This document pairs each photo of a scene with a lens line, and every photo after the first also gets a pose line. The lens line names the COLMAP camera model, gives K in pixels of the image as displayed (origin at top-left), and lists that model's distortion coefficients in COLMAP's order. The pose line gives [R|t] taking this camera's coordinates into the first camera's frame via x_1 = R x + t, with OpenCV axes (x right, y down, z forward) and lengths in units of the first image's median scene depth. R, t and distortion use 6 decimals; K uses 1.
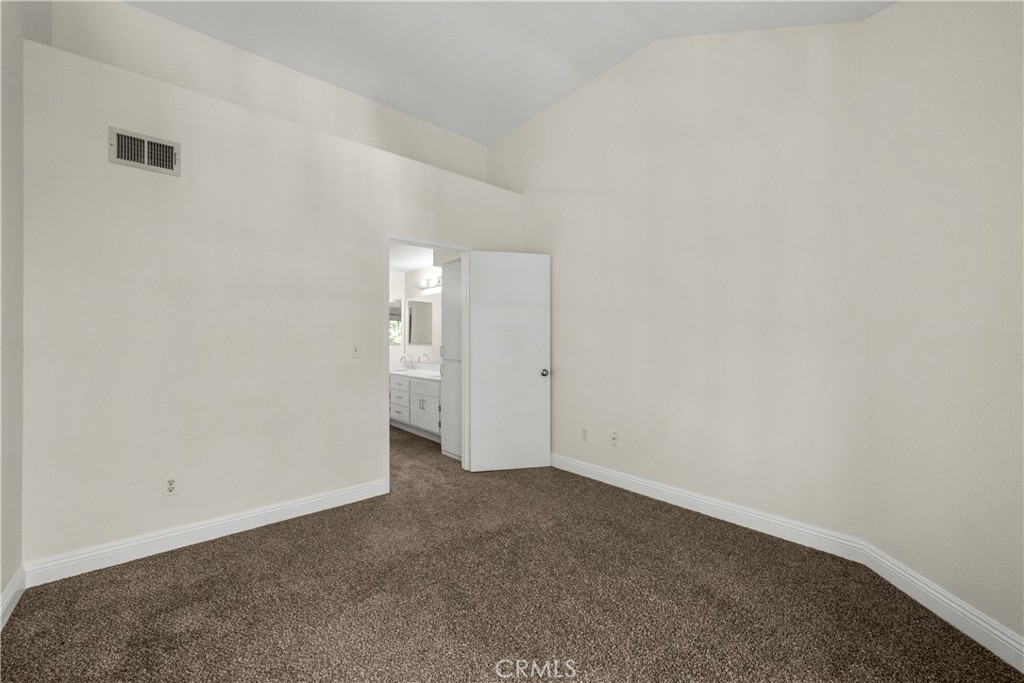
lens RADIAL K [[402.7, 0, 515.1], [0, 402.7, 339.4], [0, 0, 1]] dist [-0.001491, -0.000051]
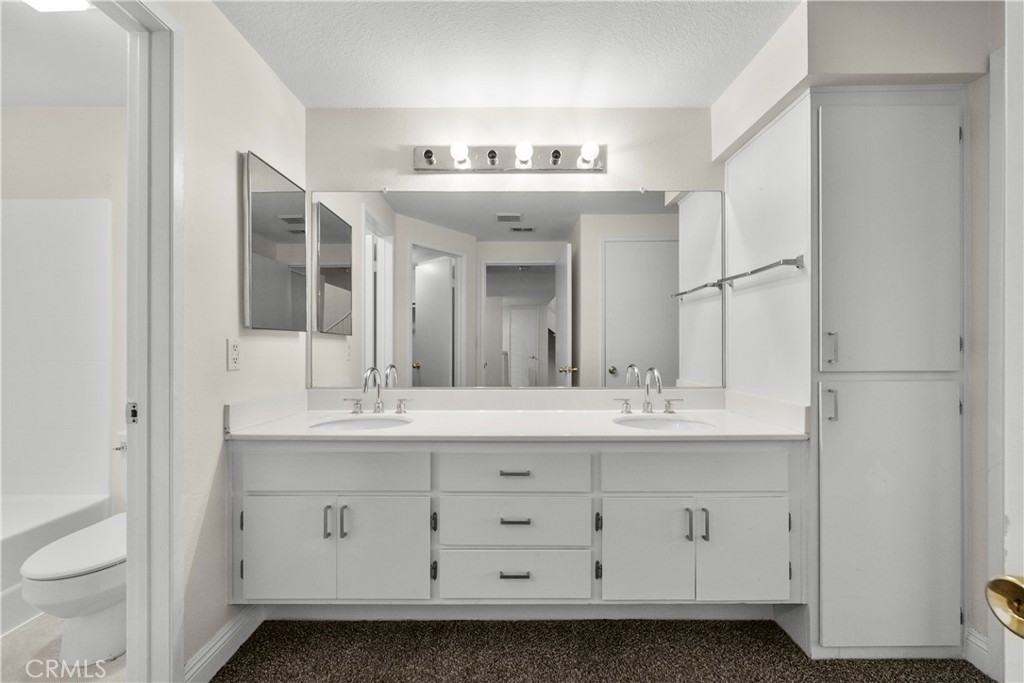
lens RADIAL K [[402.7, 0, 510.4], [0, 402.7, 342.7], [0, 0, 1]] dist [-0.001491, -0.000051]
pose [[0.673185, 0.006463, 0.739446, -0.813538], [-0.008327, 0.999965, -0.001159, 0.034057], [-0.739427, -0.005377, 0.673215, 1.363466]]
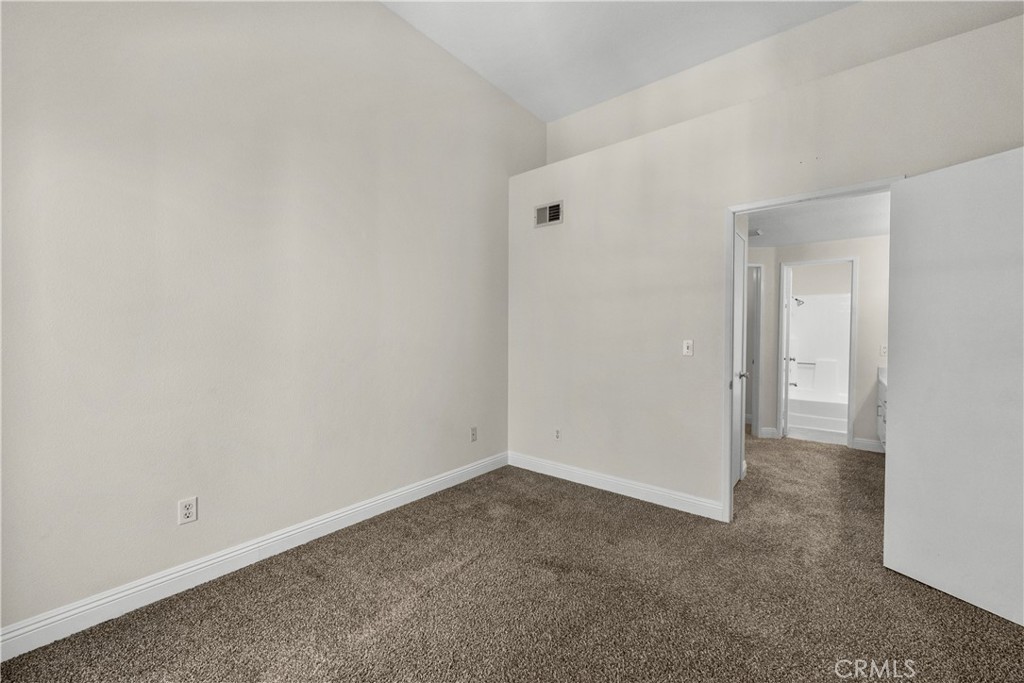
lens RADIAL K [[402.7, 0, 513.7], [0, 402.7, 339.0], [0, 0, 1]] dist [-0.001491, -0.000051]
pose [[0.171474, 0.015241, -0.985071, 0.442757], [-0.002513, 0.999884, 0.015033, -0.006516], [0.985185, -0.000103, 0.171492, 0.453245]]
